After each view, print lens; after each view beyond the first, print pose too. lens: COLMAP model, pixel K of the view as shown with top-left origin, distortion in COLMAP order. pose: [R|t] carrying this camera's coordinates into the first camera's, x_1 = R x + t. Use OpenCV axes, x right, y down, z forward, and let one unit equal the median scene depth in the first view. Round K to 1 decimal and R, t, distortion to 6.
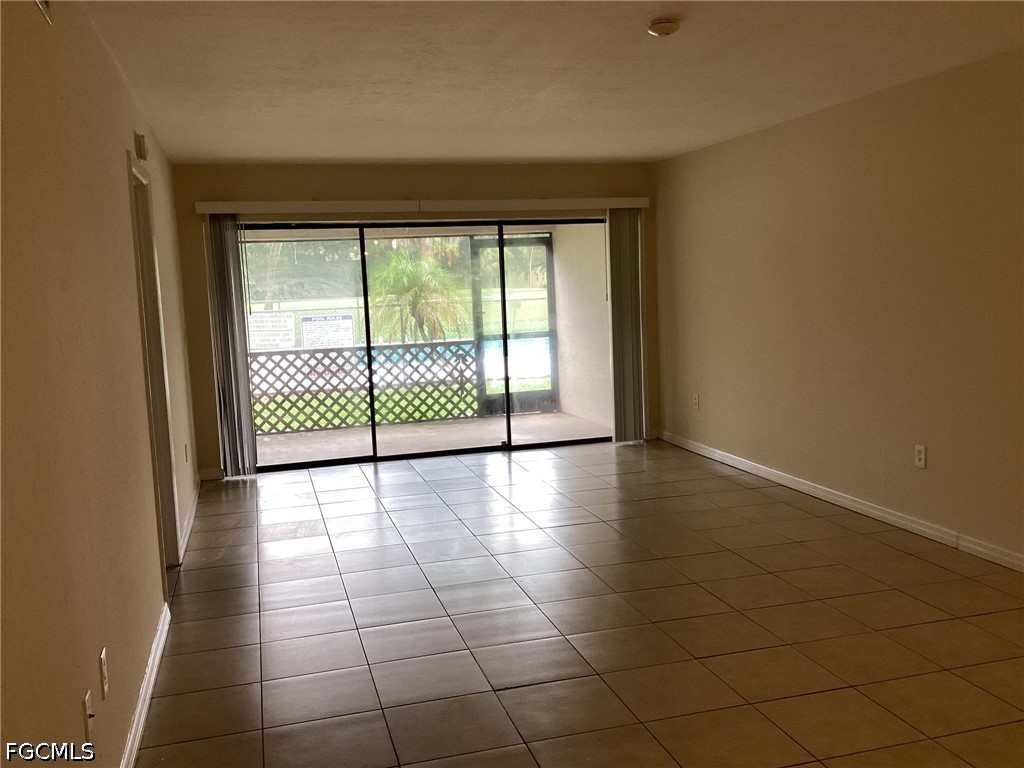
lens RADIAL K [[936.0, 0, 548.7], [0, 936.0, 382.8], [0, 0, 1]] dist [0.004161, 0.000000]
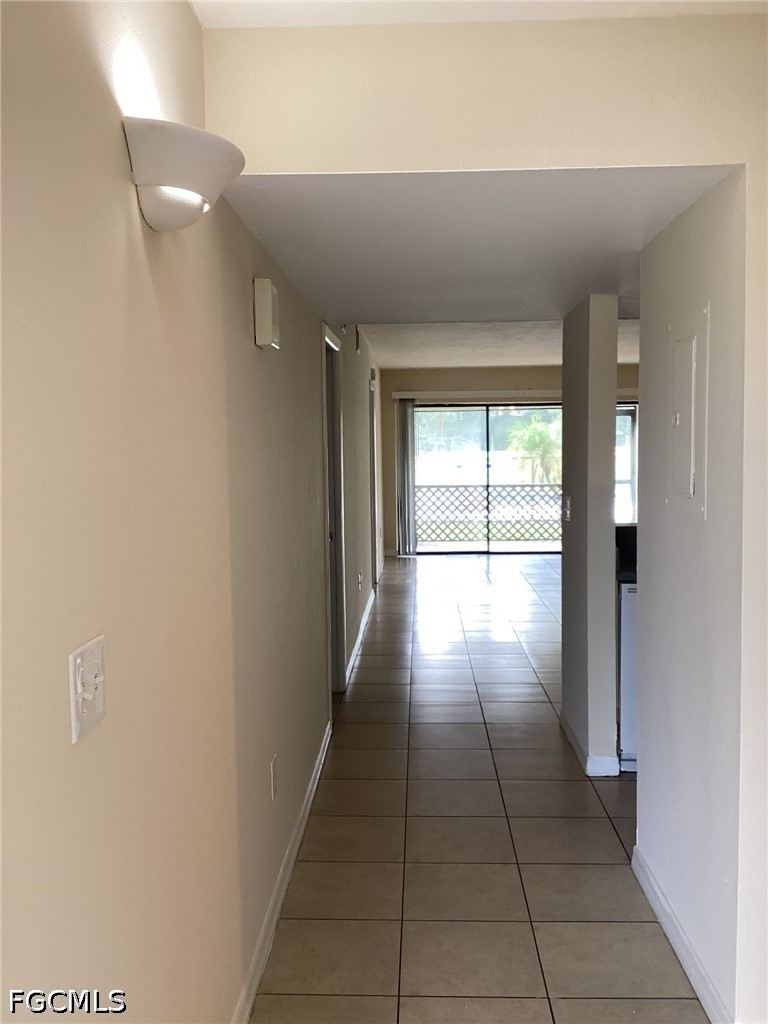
lens RADIAL K [[936.0, 0, 384.1], [0, 936.0, 514.4], [0, 0, 1]] dist [0.004161, 0.000000]
pose [[0.940776, 0.051322, -0.335121, 0.121947], [-0.059651, 0.998112, -0.014603, 0.035735], [0.333739, 0.033729, 0.942062, -0.381999]]
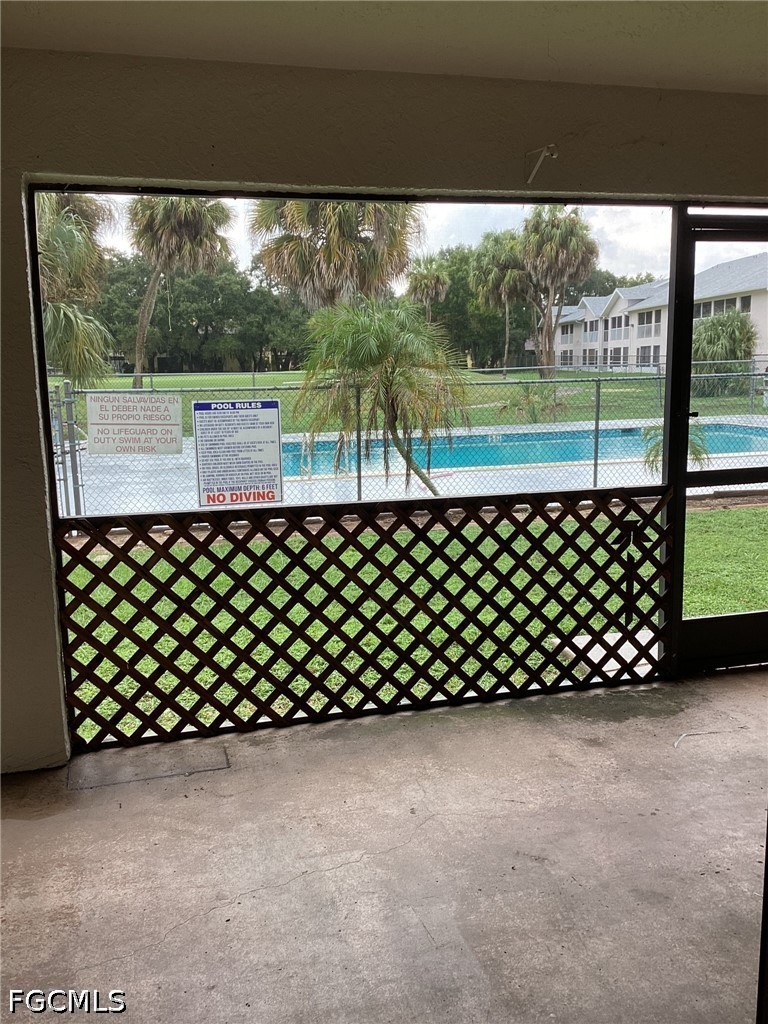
lens RADIAL K [[936.0, 0, 388.6], [0, 936.0, 513.6], [0, 0, 1]] dist [0.004161, 0.000000]
pose [[0.999286, 0.026741, -0.026705, -0.187942], [-0.025283, 0.998248, 0.053491, -0.053088], [0.028089, -0.052778, 0.998211, 0.624907]]
